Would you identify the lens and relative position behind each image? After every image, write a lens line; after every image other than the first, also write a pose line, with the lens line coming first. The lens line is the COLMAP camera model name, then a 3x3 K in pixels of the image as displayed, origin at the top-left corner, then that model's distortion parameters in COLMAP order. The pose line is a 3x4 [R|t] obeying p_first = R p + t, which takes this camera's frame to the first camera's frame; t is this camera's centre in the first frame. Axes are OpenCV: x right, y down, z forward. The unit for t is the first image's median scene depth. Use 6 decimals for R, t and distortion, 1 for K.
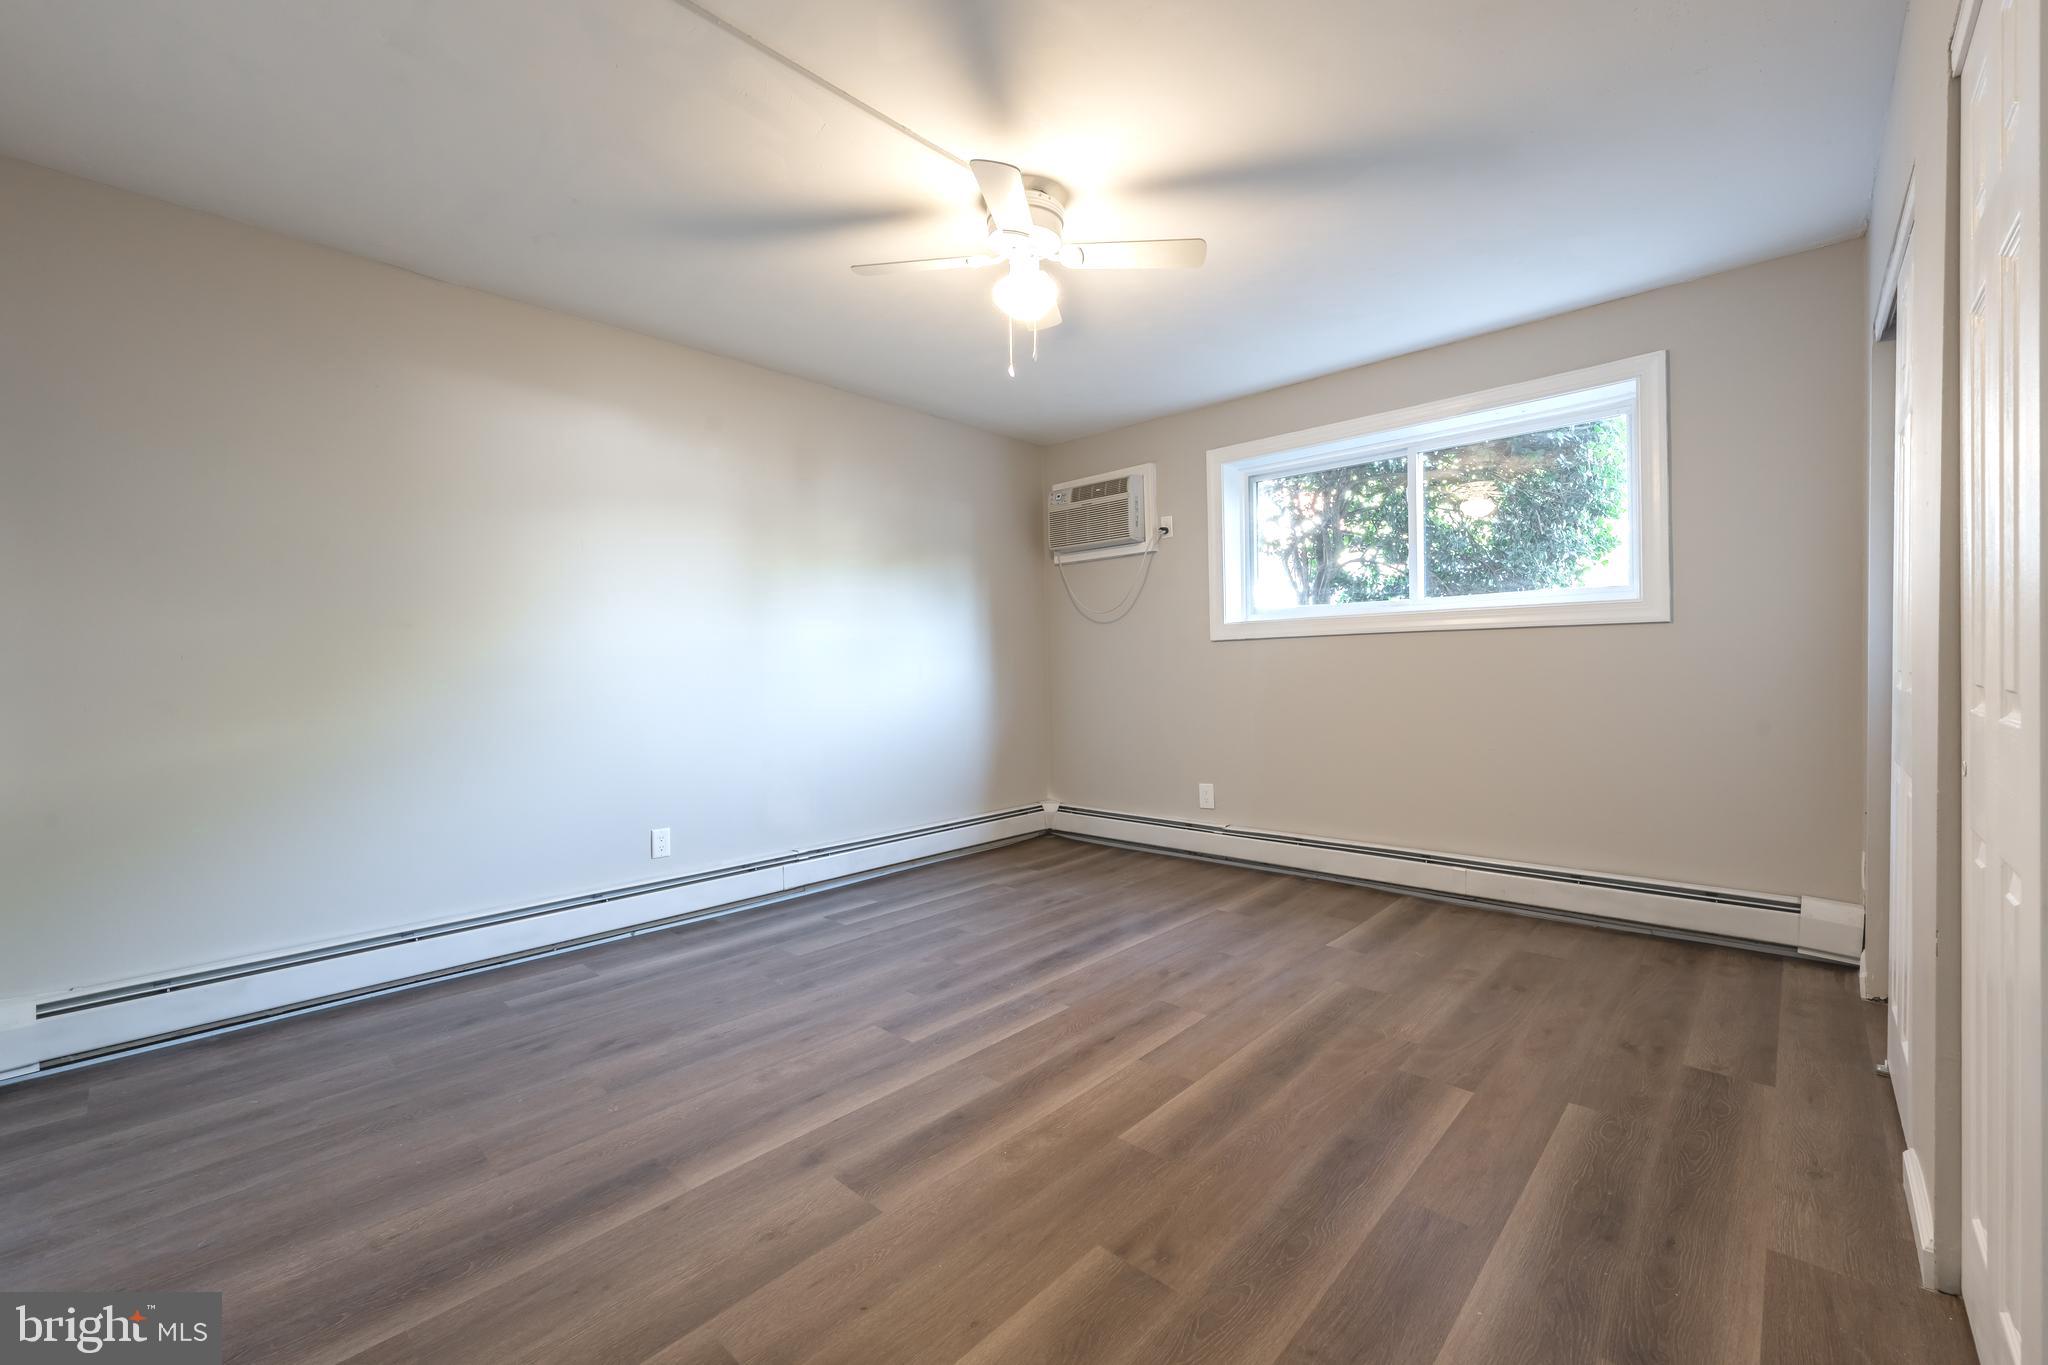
lens RADIAL K [[853.7, 0, 1014.0], [0, 853.7, 680.1], [0, 0, 1]] dist [0.000050, -0.000739]
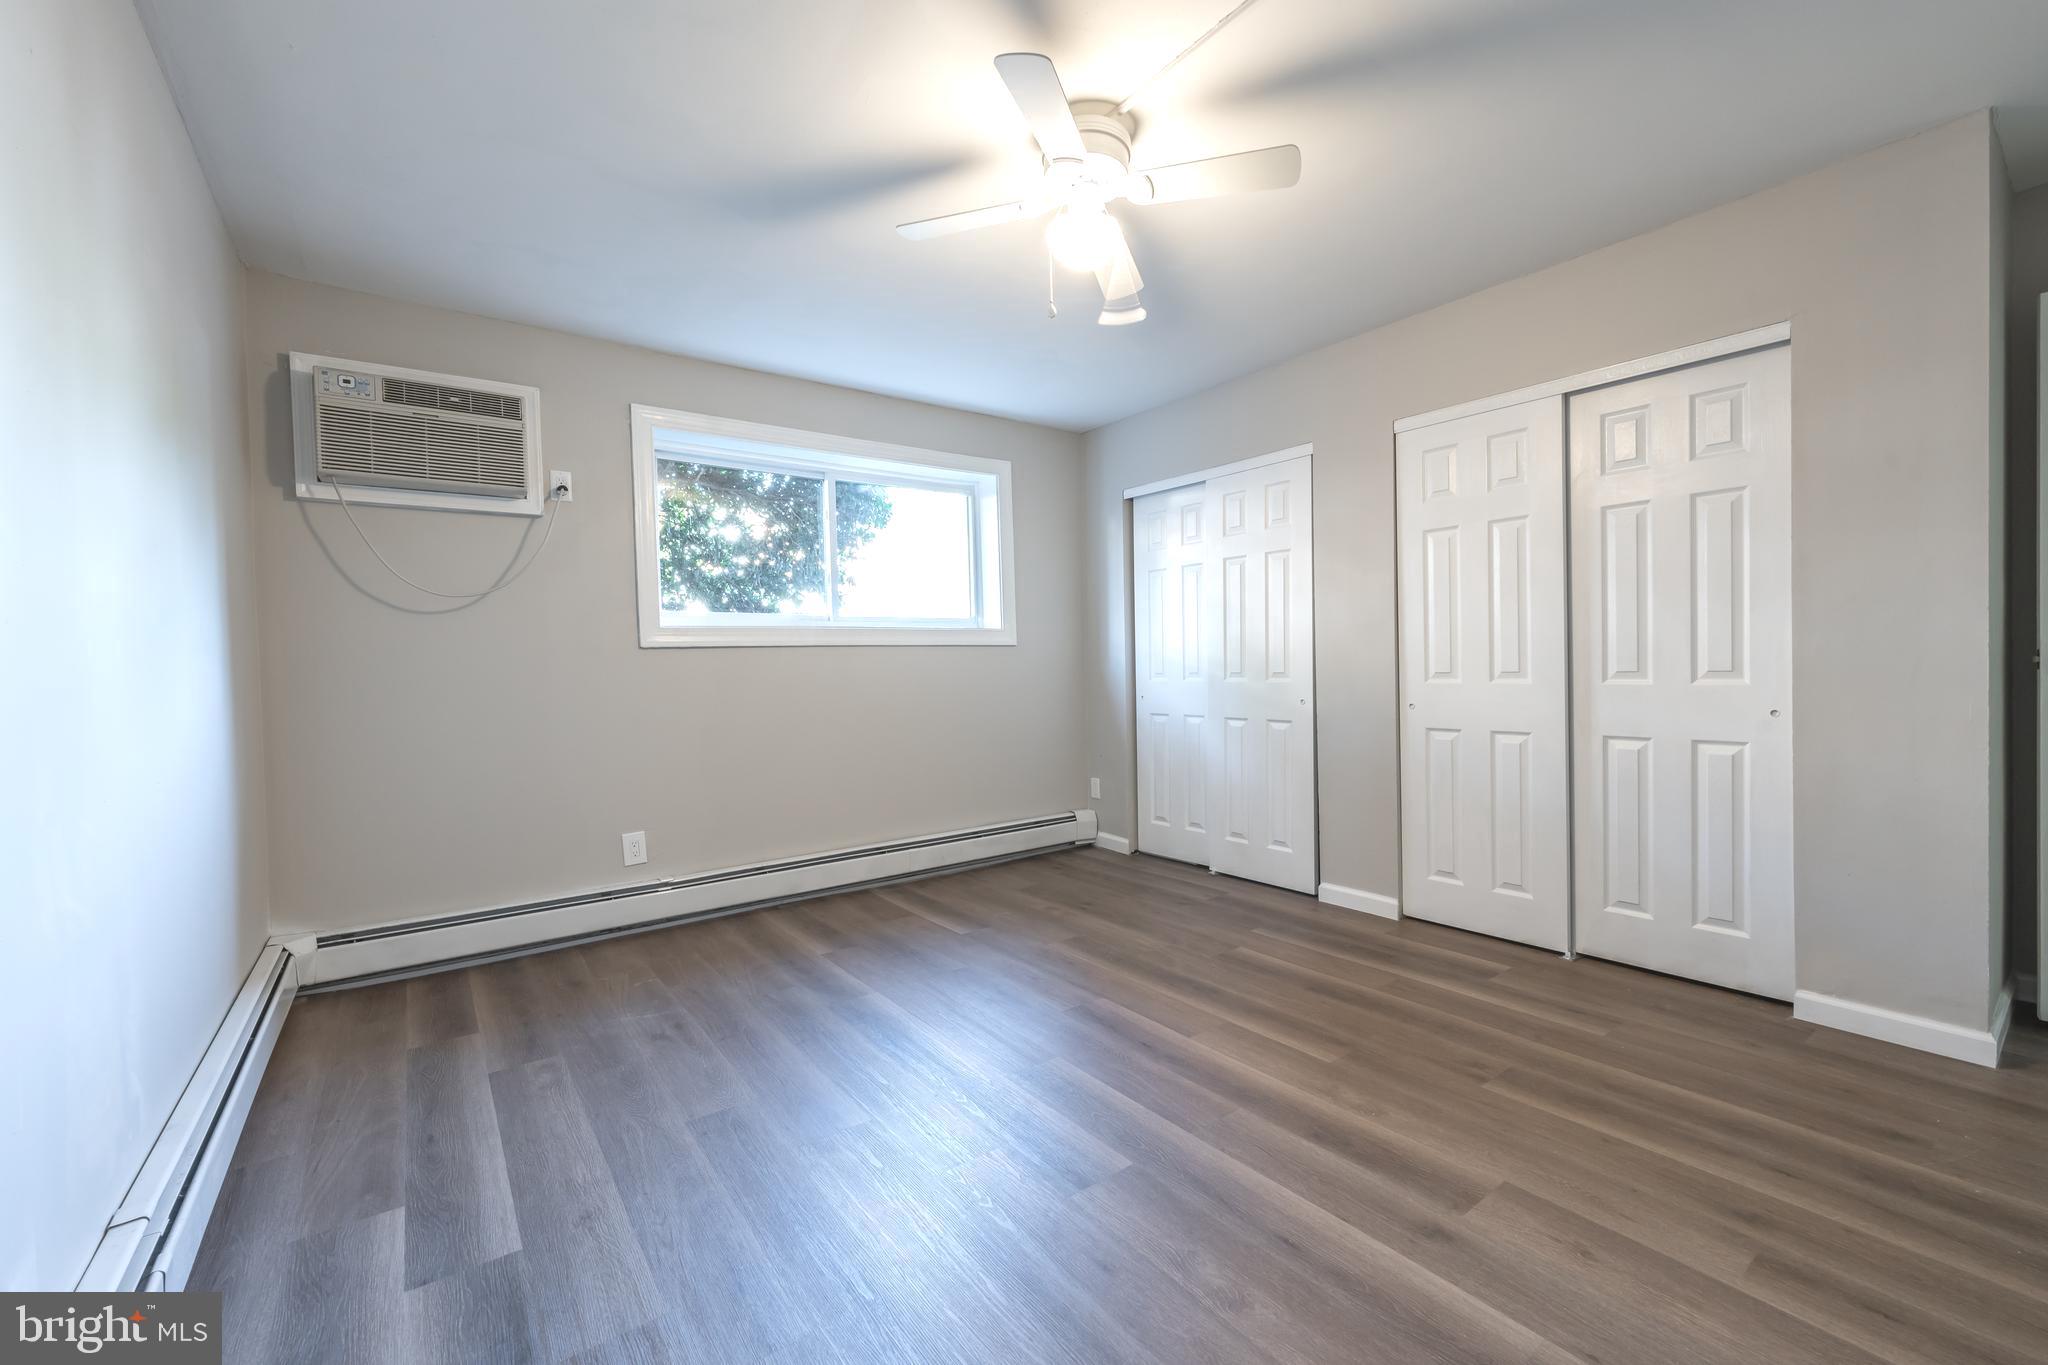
lens RADIAL K [[853.7, 0, 1020.5], [0, 853.7, 677.4], [0, 0, 1]] dist [0.000050, -0.000739]
pose [[0.152880, 0.001736, 0.988243, -0.650125], [0.034733, 0.999371, -0.007129, -0.000889], [-0.987634, 0.035414, 0.152724, 0.717112]]
